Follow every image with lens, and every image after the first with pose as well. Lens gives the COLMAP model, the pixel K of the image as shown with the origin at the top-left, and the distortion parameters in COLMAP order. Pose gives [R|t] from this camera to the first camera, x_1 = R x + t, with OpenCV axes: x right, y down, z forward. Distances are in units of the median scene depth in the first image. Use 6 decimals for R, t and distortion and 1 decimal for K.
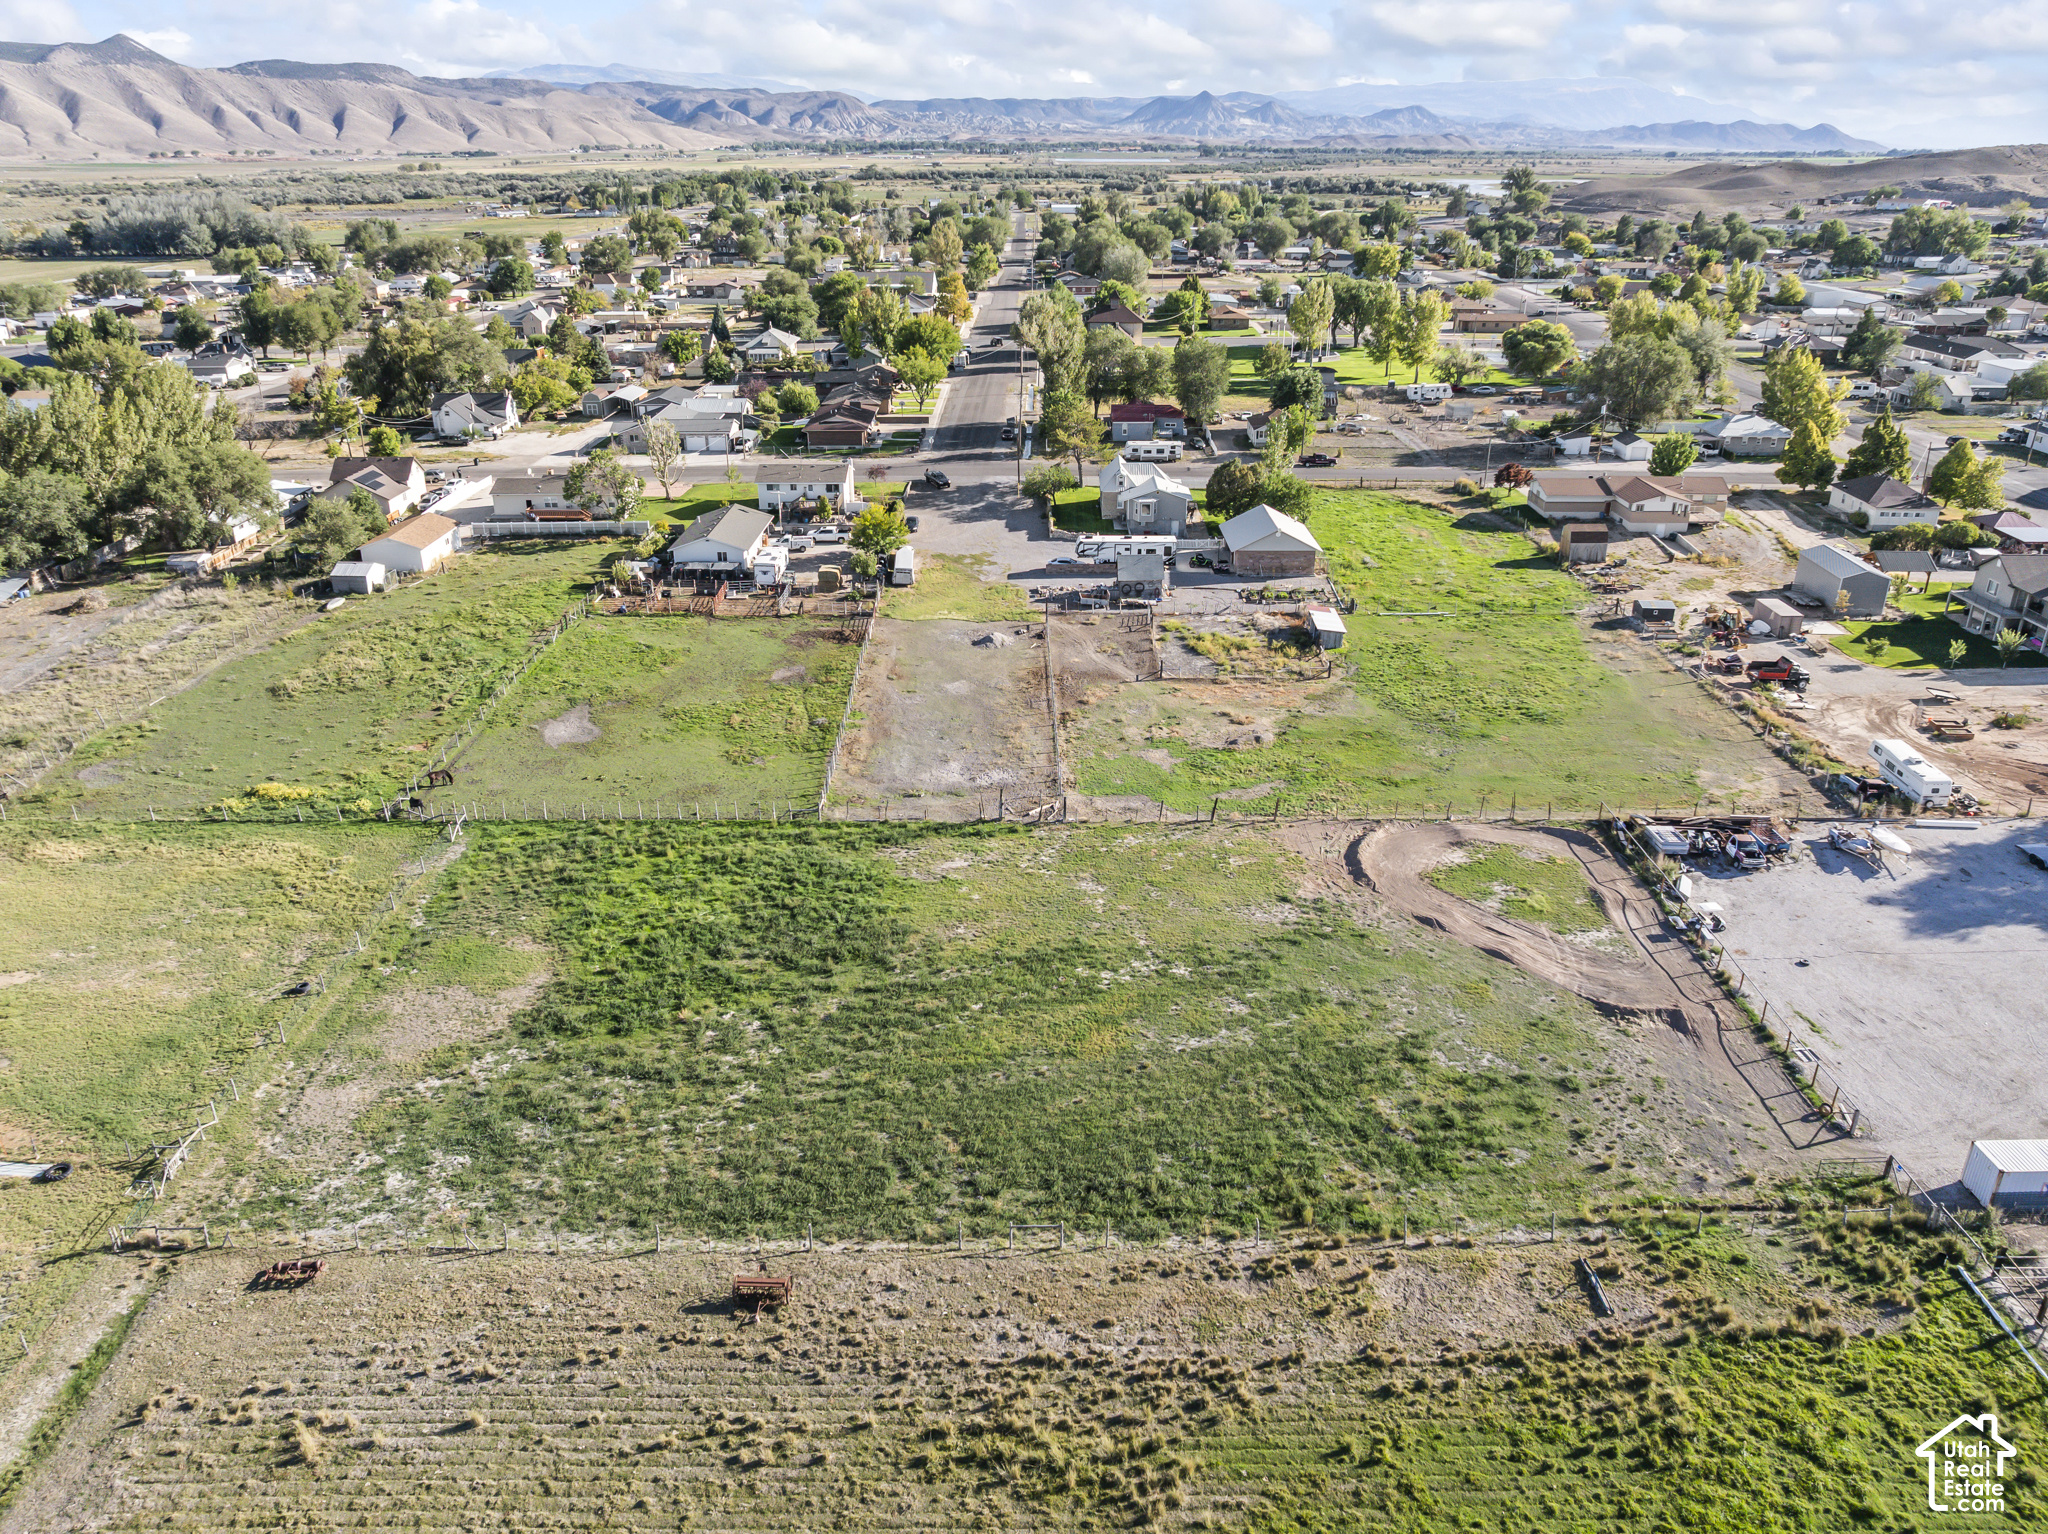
lens RADIAL K [[1434.9, 0, 1035.3], [0, 1434.9, 758.7], [0, 0, 1]] dist [-0.035677, -0.002428]
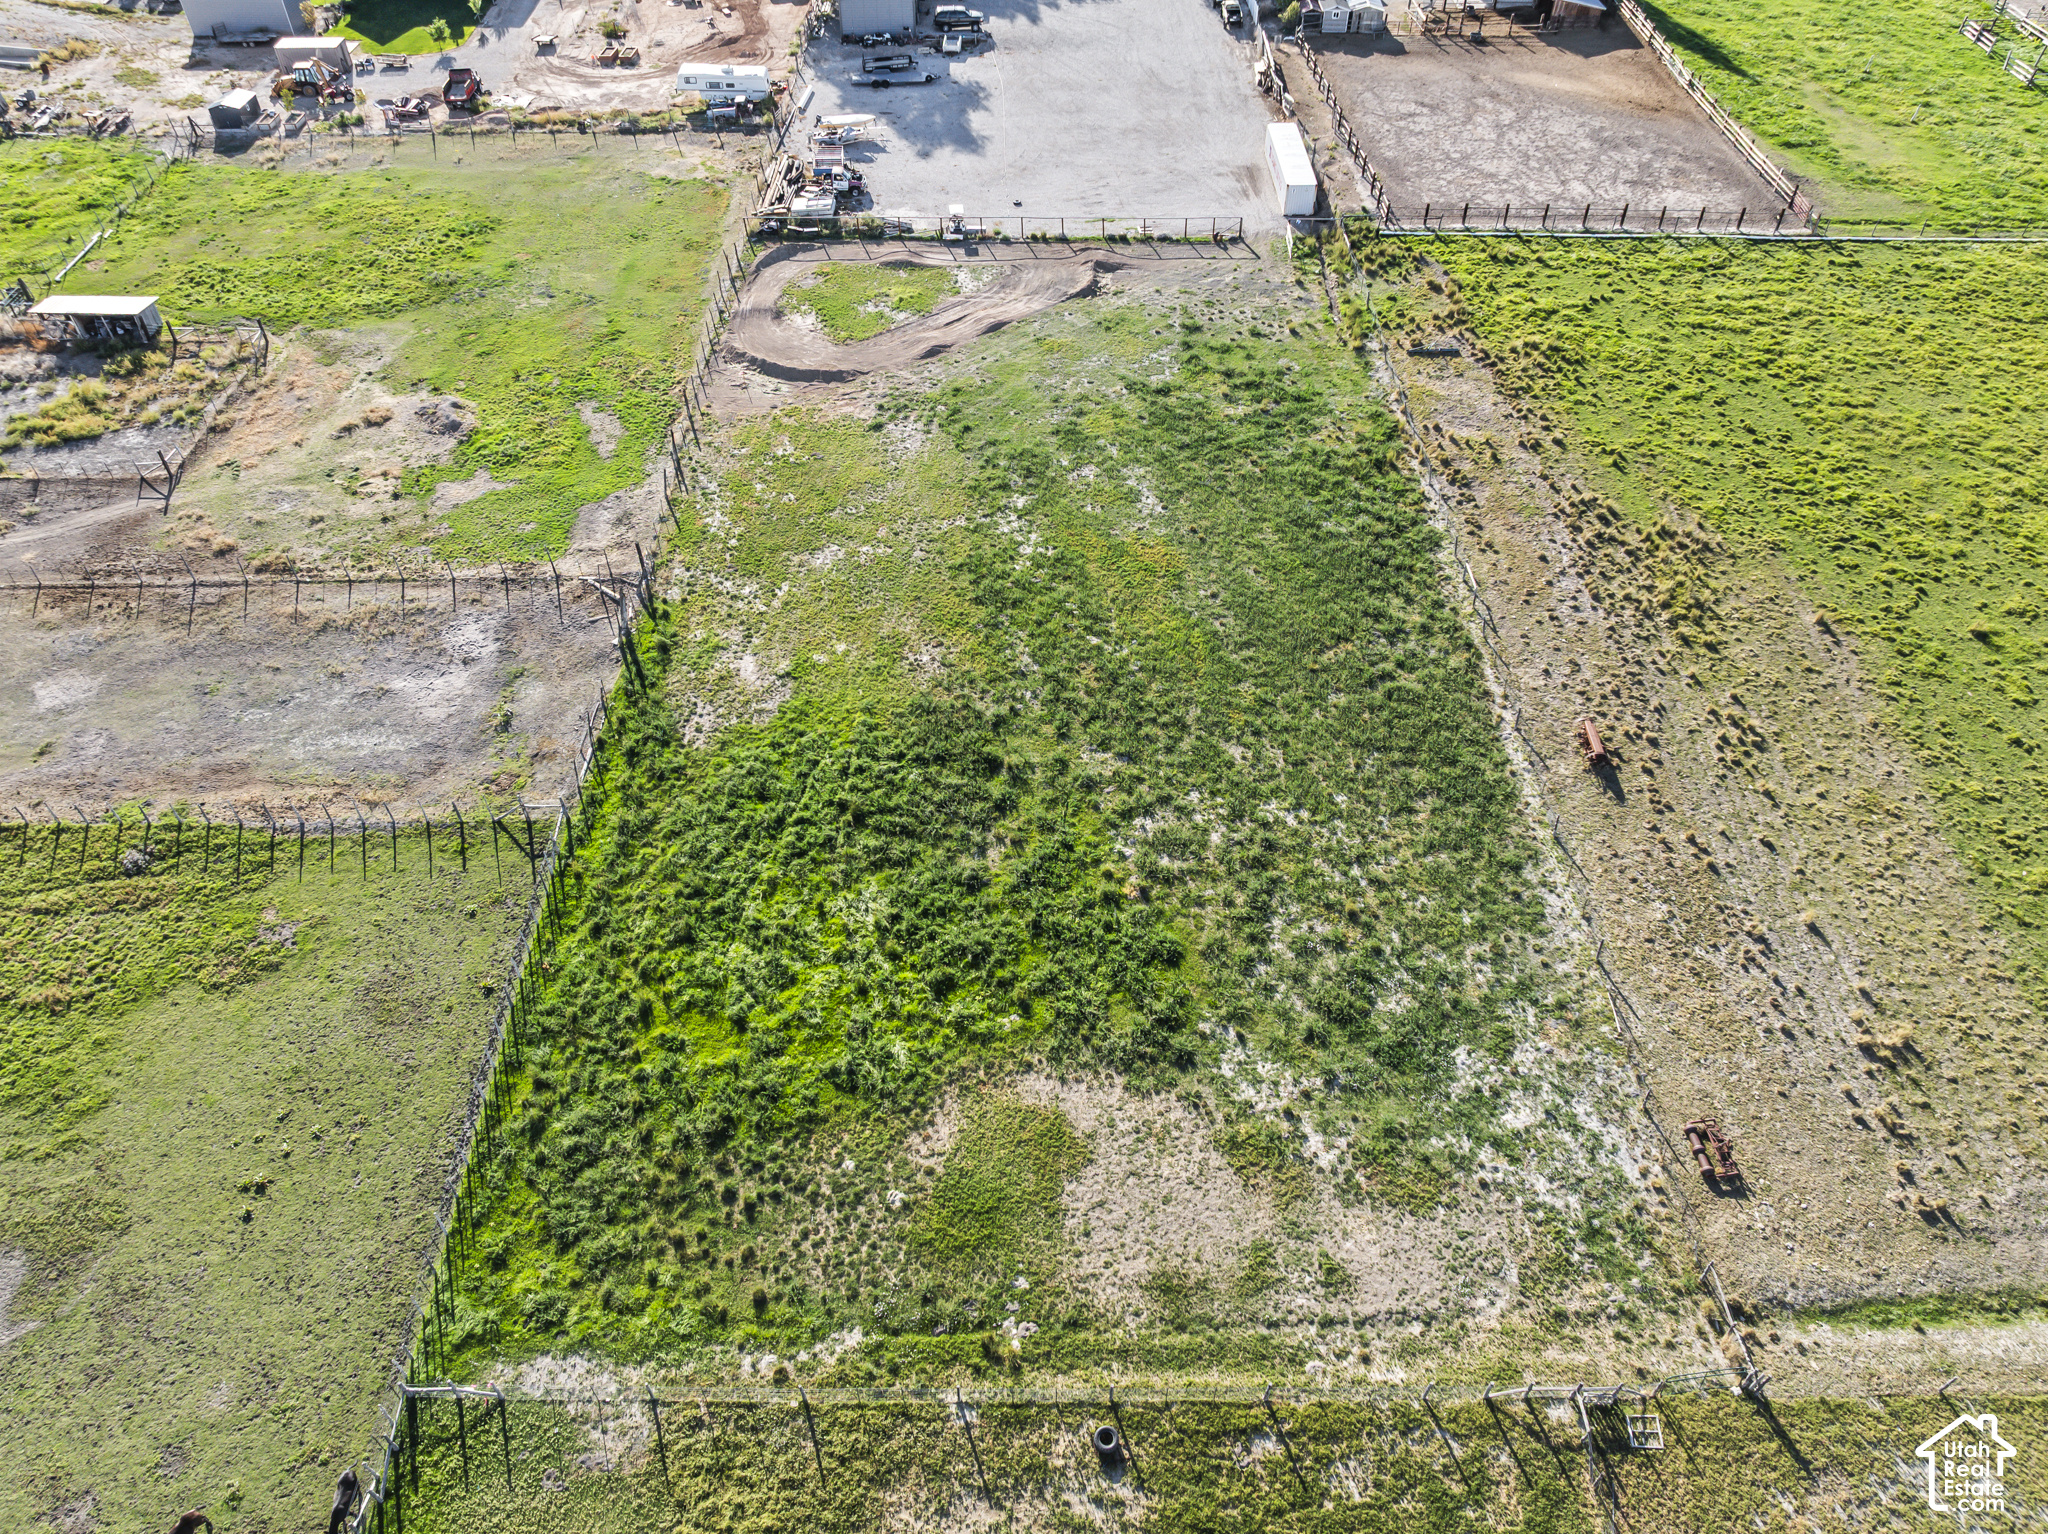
lens RADIAL K [[1434.9, 0, 1035.3], [0, 1434.9, 758.7], [0, 0, 1]] dist [-0.035677, -0.002428]
pose [[0.001315, -0.718054, 0.695986, -0.860263], [0.402558, 0.637483, 0.656935, -0.457277], [-0.915394, 0.279311, 0.289896, 0.961044]]
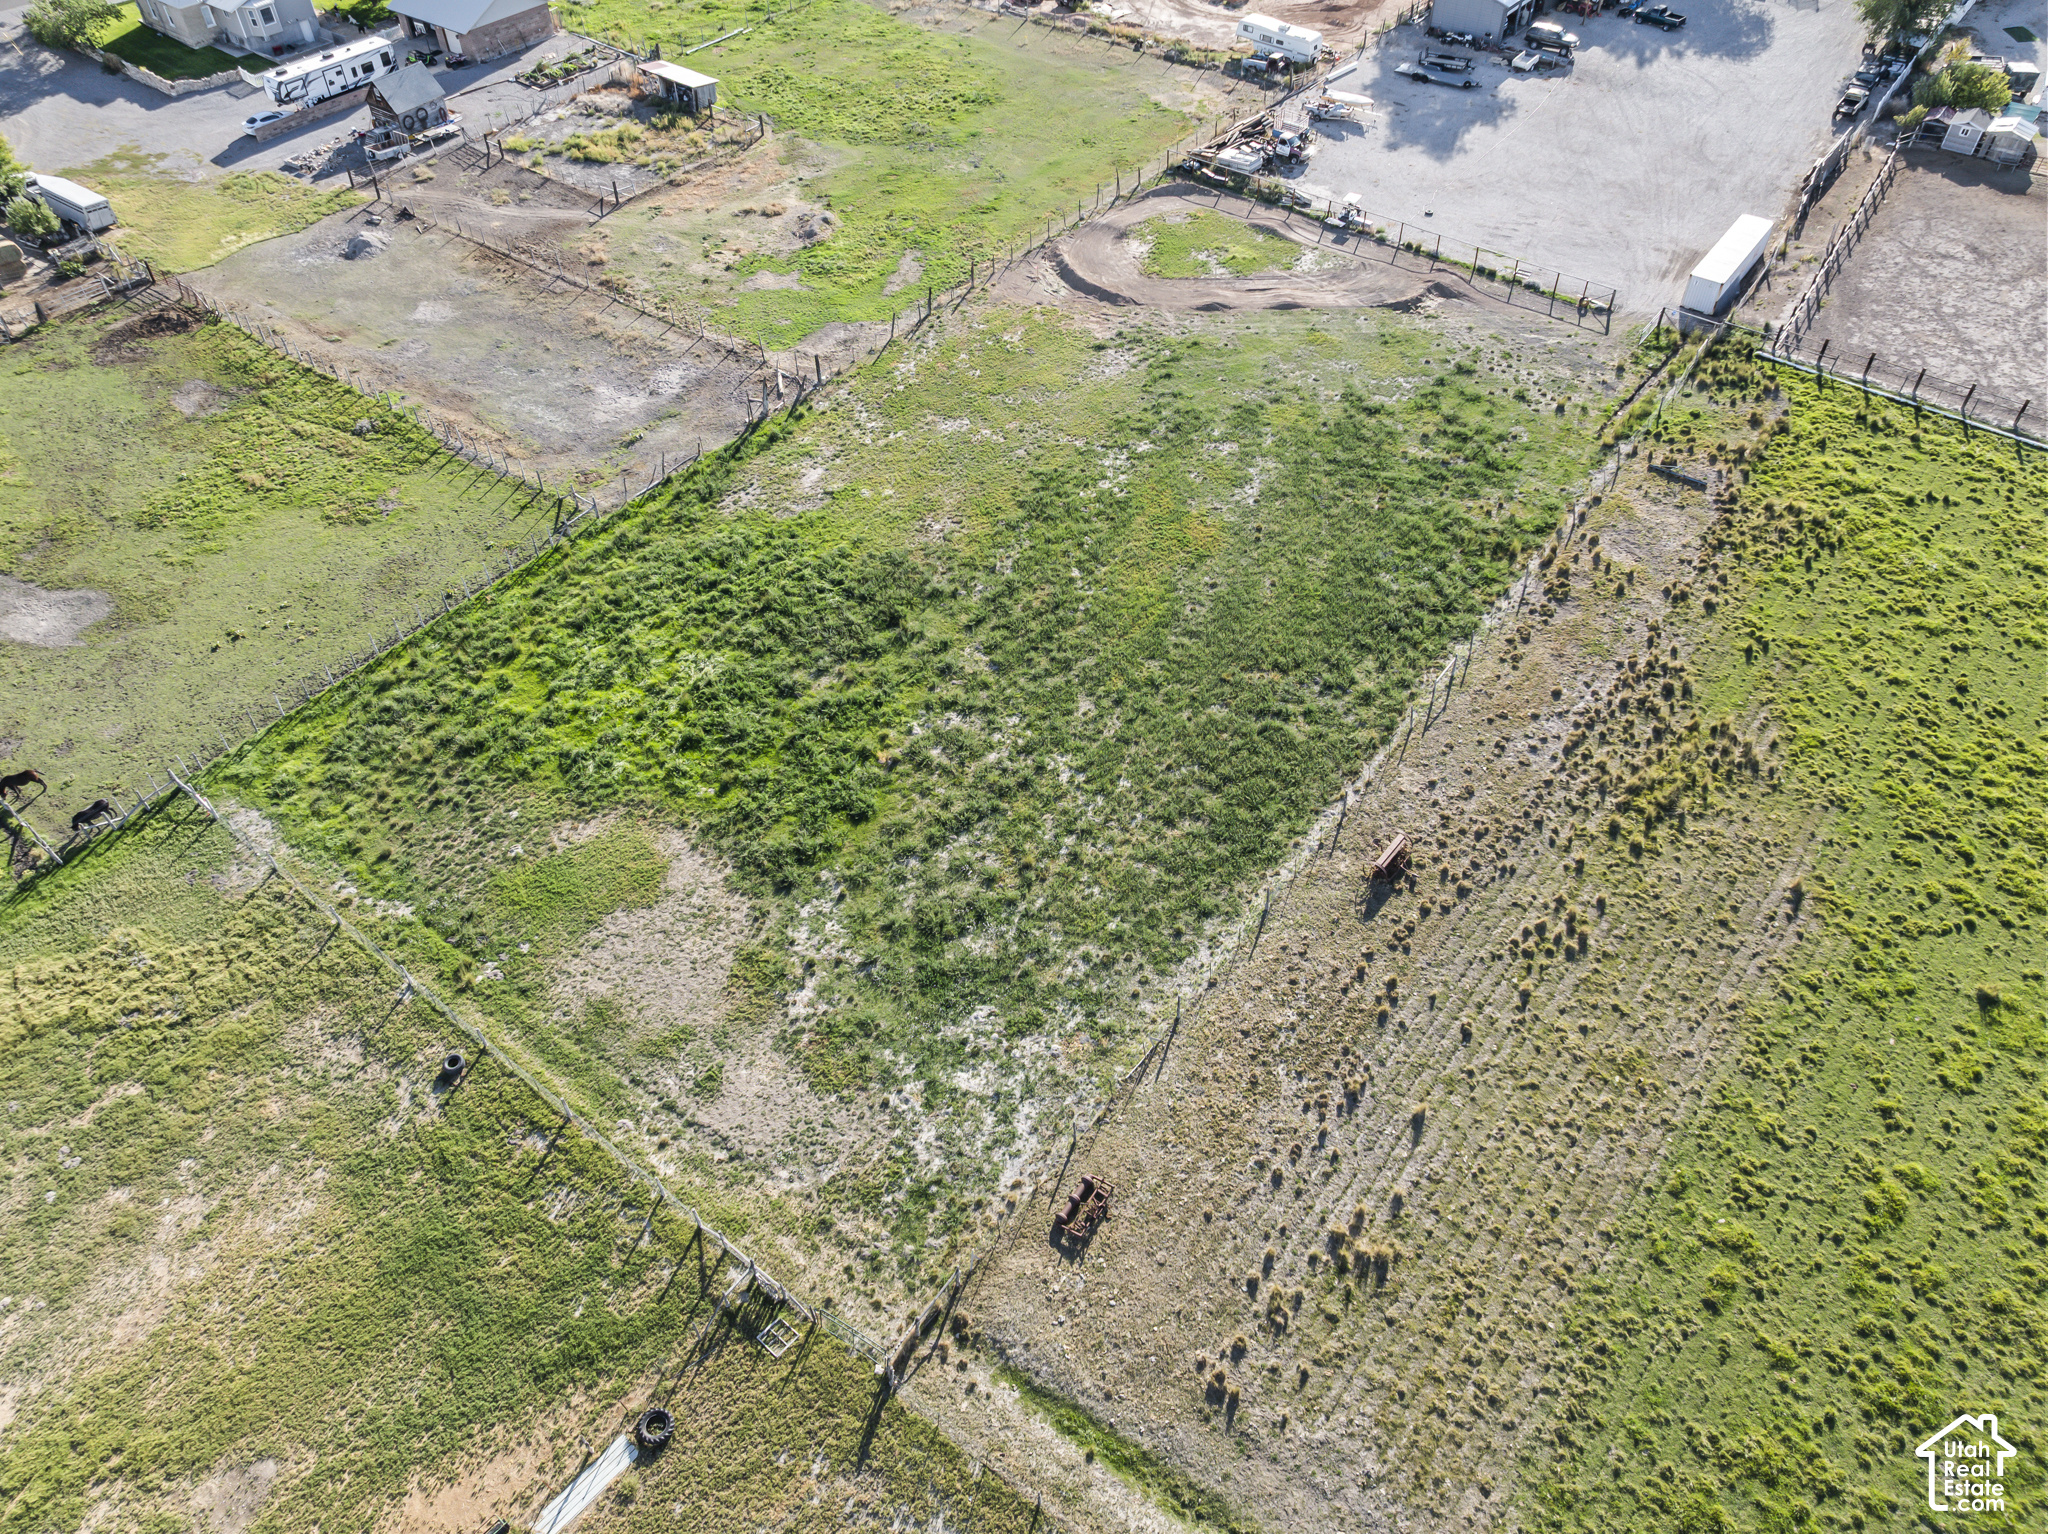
lens RADIAL K [[1434.9, 0, 1035.3], [0, 1434.9, 758.7], [0, 0, 1]] dist [-0.035677, -0.002428]
pose [[0.611071, -0.572622, 0.546531, -0.766525], [0.323604, 0.810817, 0.487706, -0.231333], [-0.722408, -0.121163, 0.680769, 0.446718]]
